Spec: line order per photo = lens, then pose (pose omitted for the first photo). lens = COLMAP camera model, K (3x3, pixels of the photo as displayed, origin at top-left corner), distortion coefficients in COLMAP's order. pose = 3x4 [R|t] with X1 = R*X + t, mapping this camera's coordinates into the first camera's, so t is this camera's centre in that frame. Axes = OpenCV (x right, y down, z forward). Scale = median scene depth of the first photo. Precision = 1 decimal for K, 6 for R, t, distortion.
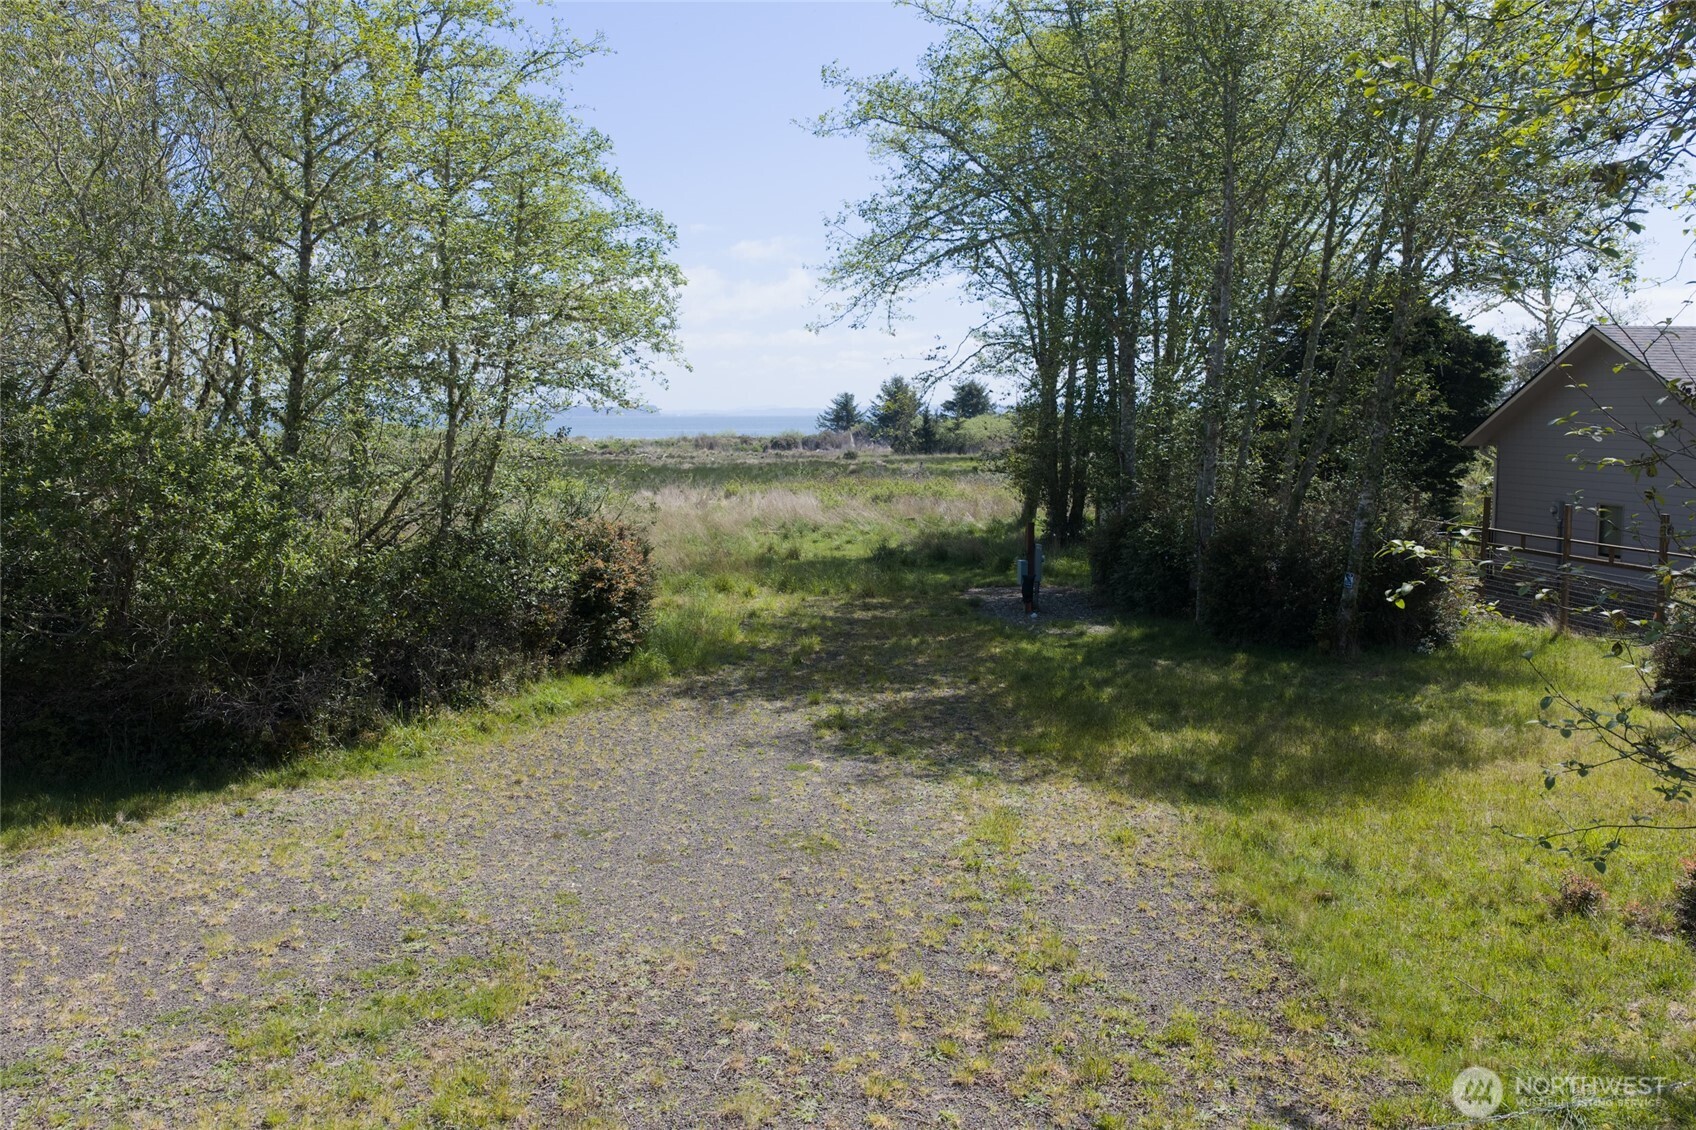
lens RADIAL K [[1403.2, 0, 855.8], [0, 1403.2, 562.1], [0, 0, 1]] dist [0.023326, -0.038558]
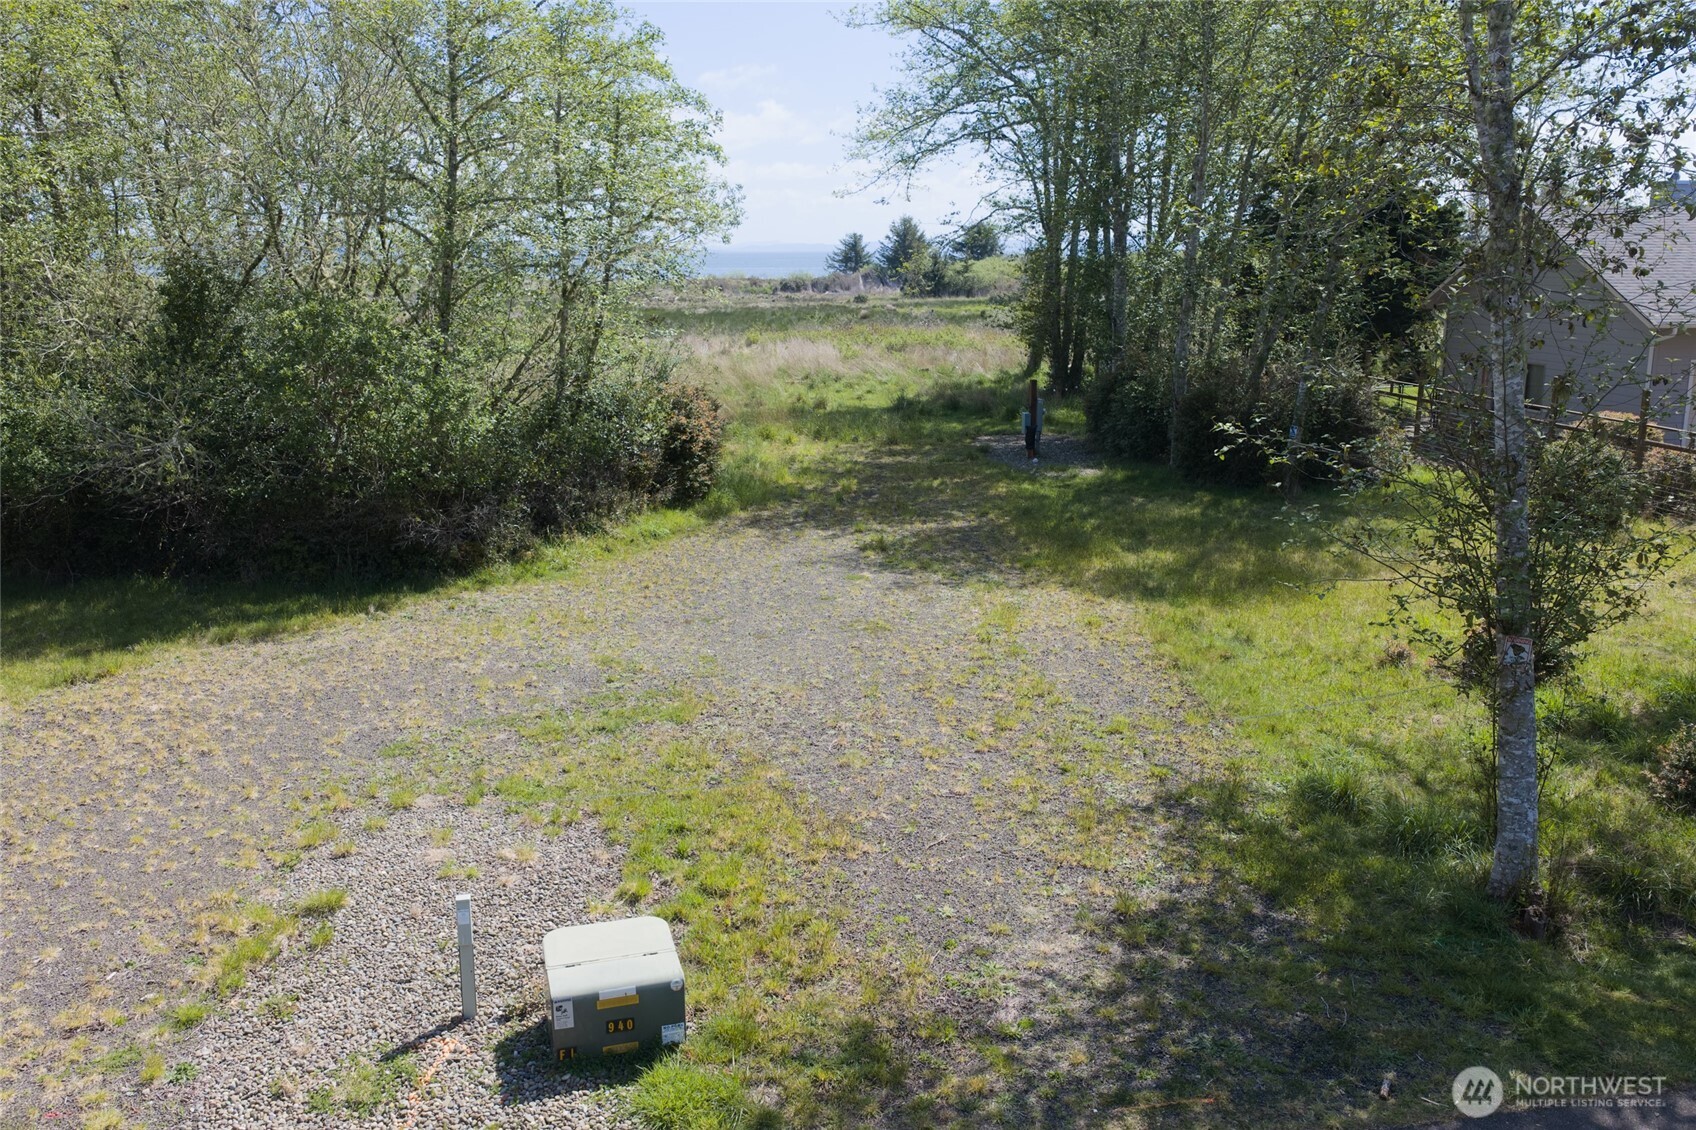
lens RADIAL K [[1403.2, 0, 853.6], [0, 1403.2, 563.3], [0, 0, 1]] dist [0.023326, -0.038558]
pose [[0.999985, -0.000056, -0.005500, -0.024554], [0.000683, 0.993482, 0.113987, -0.013723], [0.005458, -0.113989, 0.993467, -0.234733]]
